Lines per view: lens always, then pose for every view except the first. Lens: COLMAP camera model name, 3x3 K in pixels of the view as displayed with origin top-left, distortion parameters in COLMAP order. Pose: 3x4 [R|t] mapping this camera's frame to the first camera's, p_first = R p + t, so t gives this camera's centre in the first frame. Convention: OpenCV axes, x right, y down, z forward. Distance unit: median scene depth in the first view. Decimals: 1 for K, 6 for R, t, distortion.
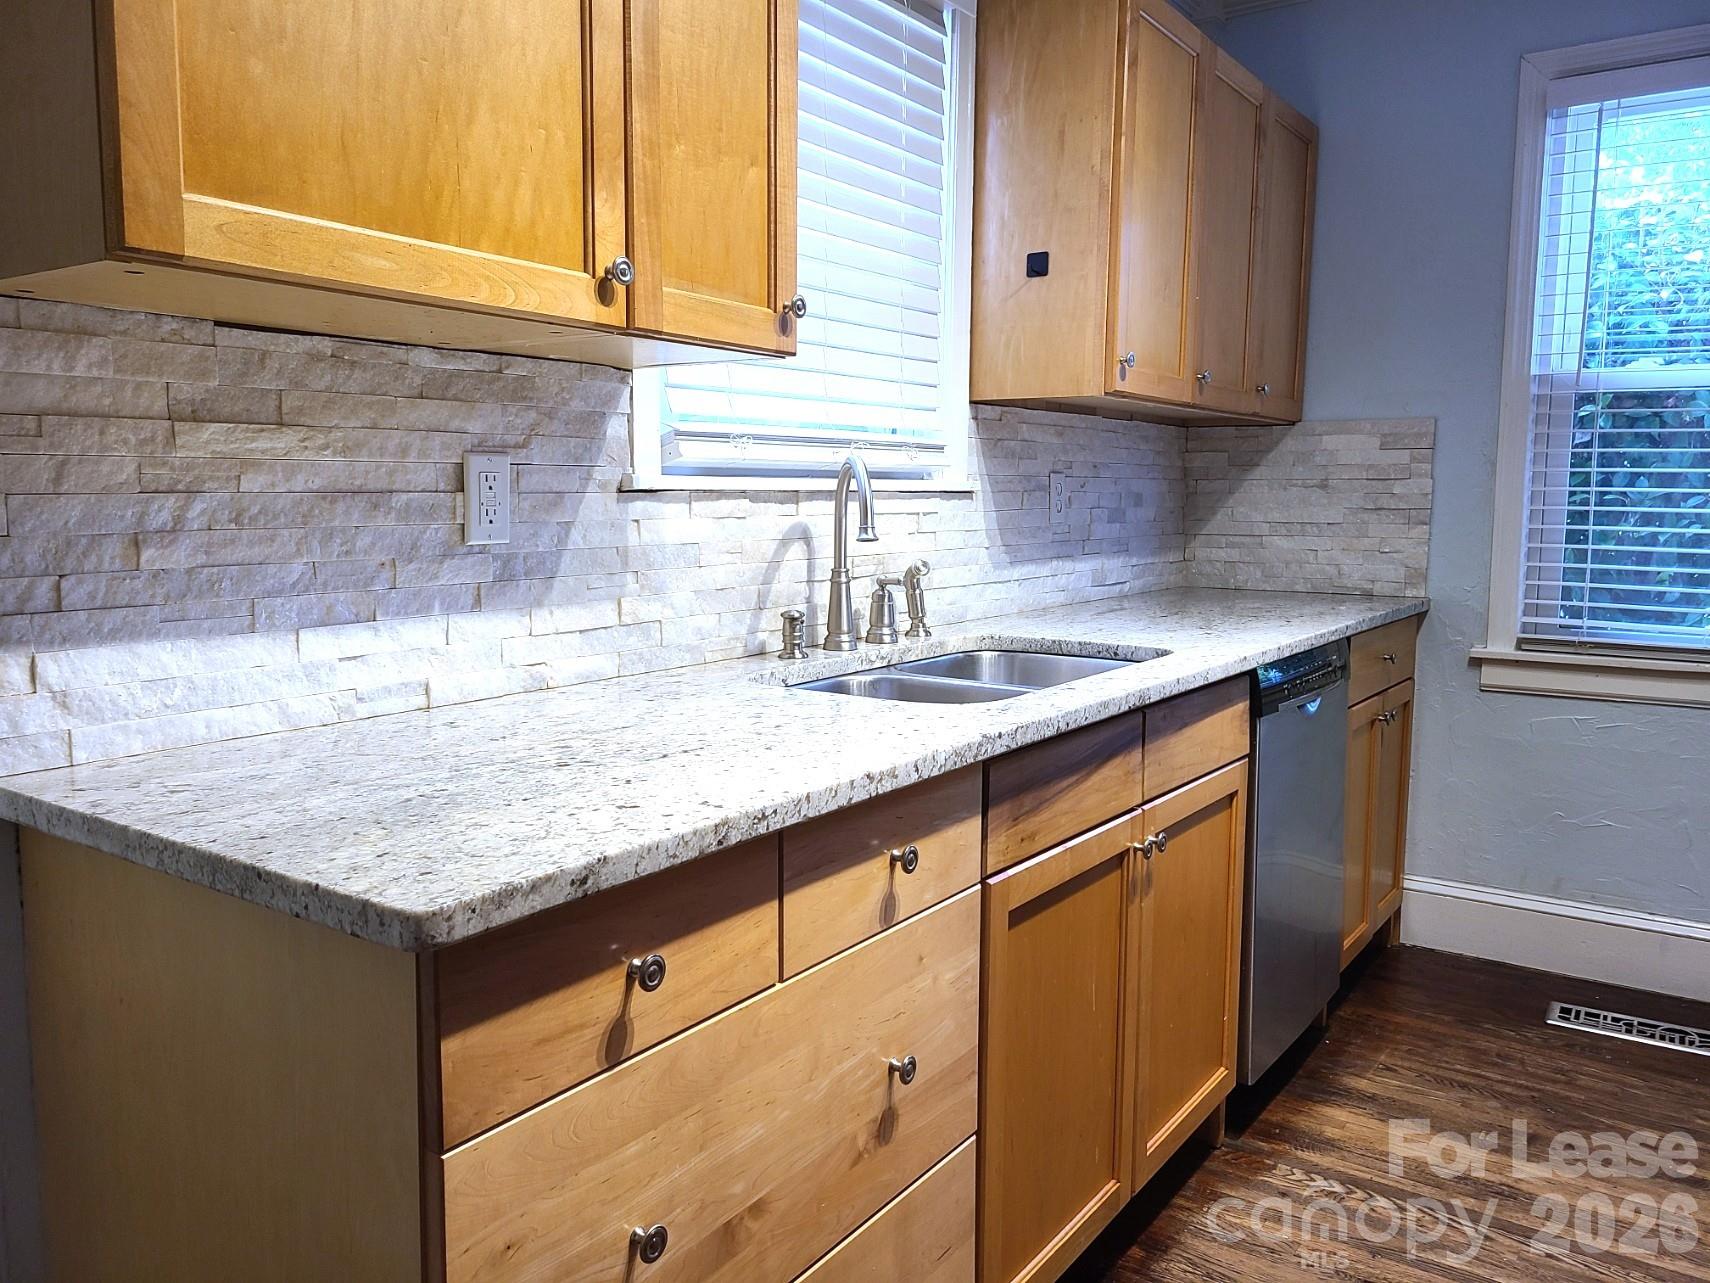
lens RADIAL K [[1316.5, 0, 855.0], [0, 1316.5, 641.5], [0, 0, 1]] dist [0.043343, -0.004437]
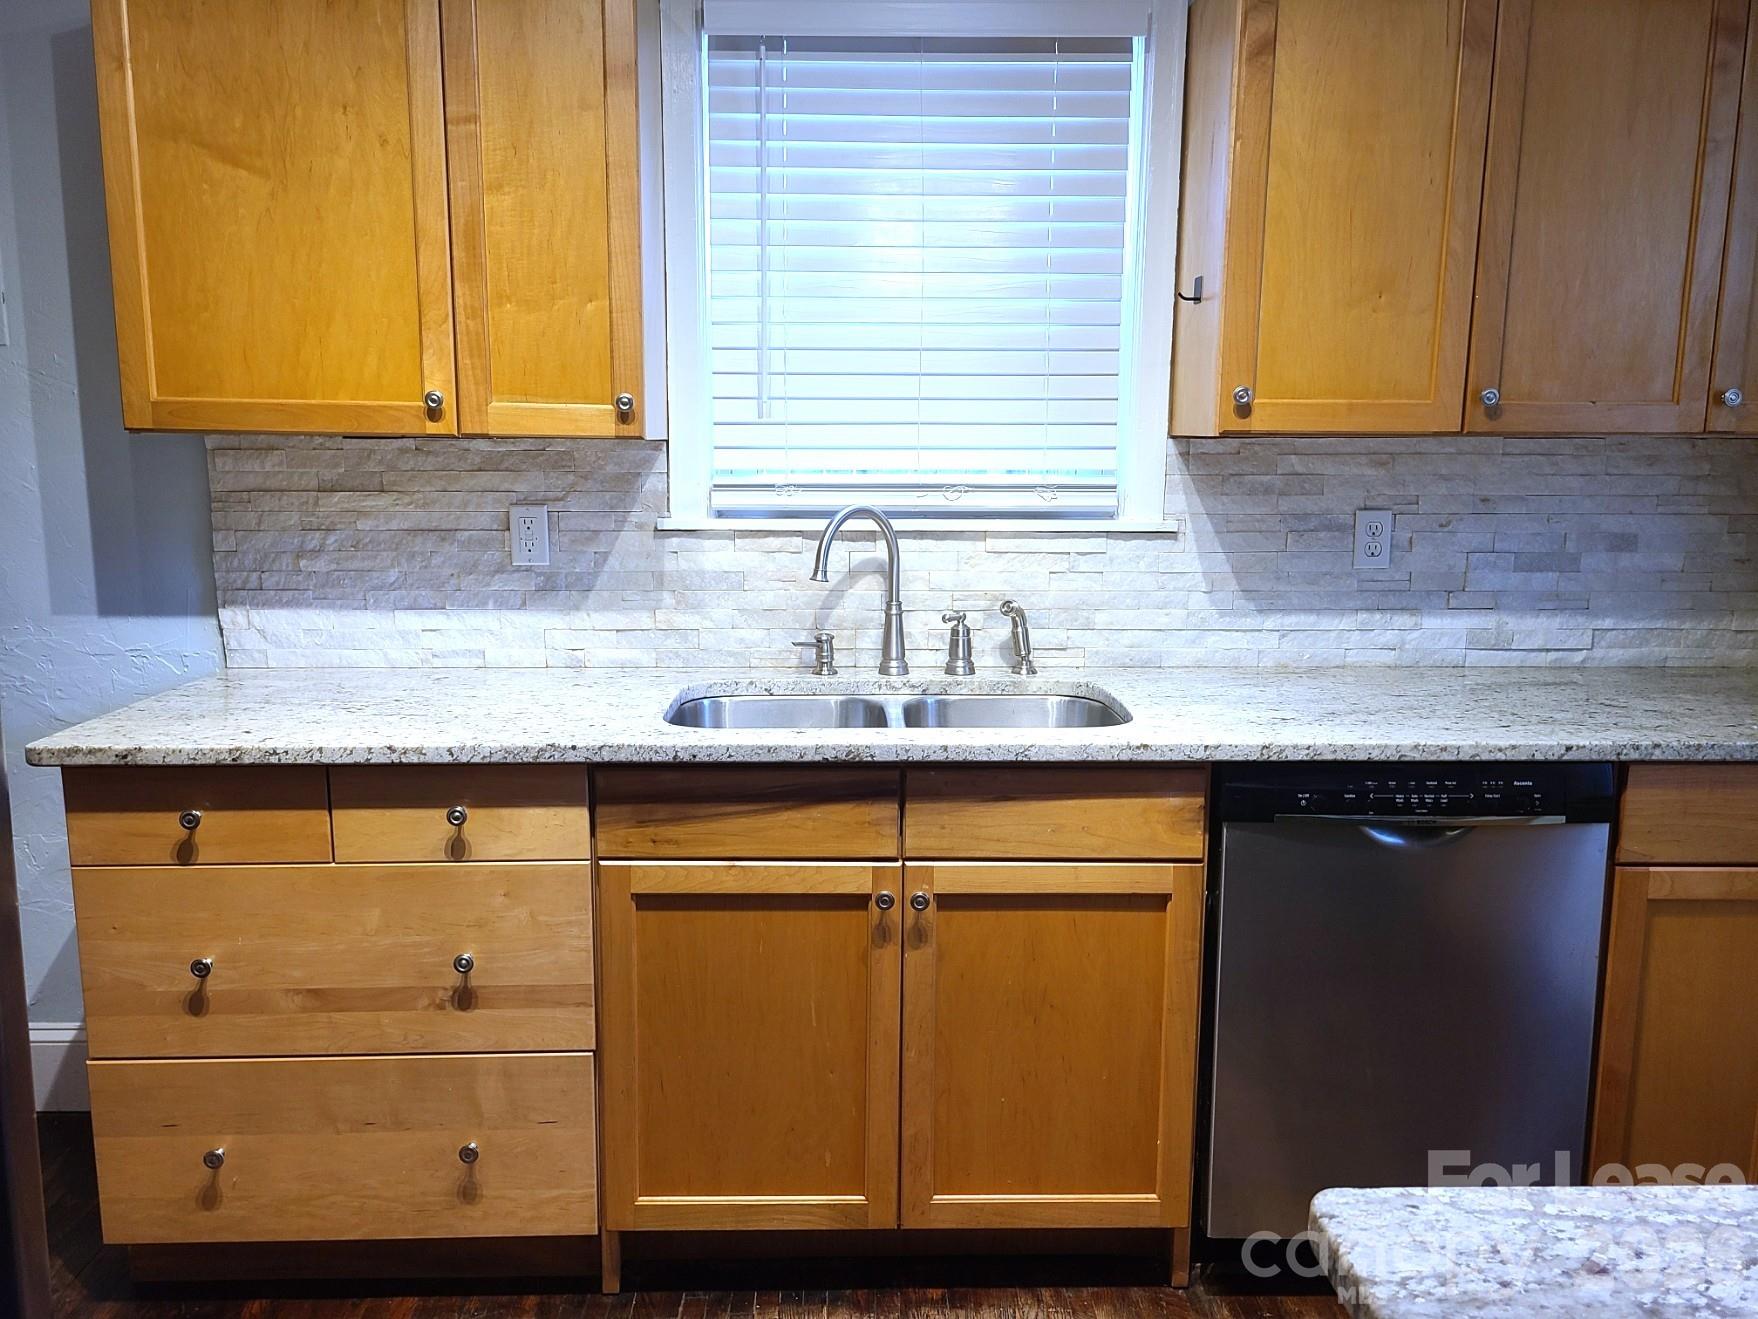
lens RADIAL K [[1358.2, 0, 879.0], [0, 1358.2, 659.5], [0, 0, 1]] dist [0.043757, -0.002493]
pose [[0.586925, 0.132384, -0.798745, 1.275919], [-0.094946, 0.990989, 0.094479, -0.160653], [0.804055, 0.020385, 0.594206, 0.427032]]
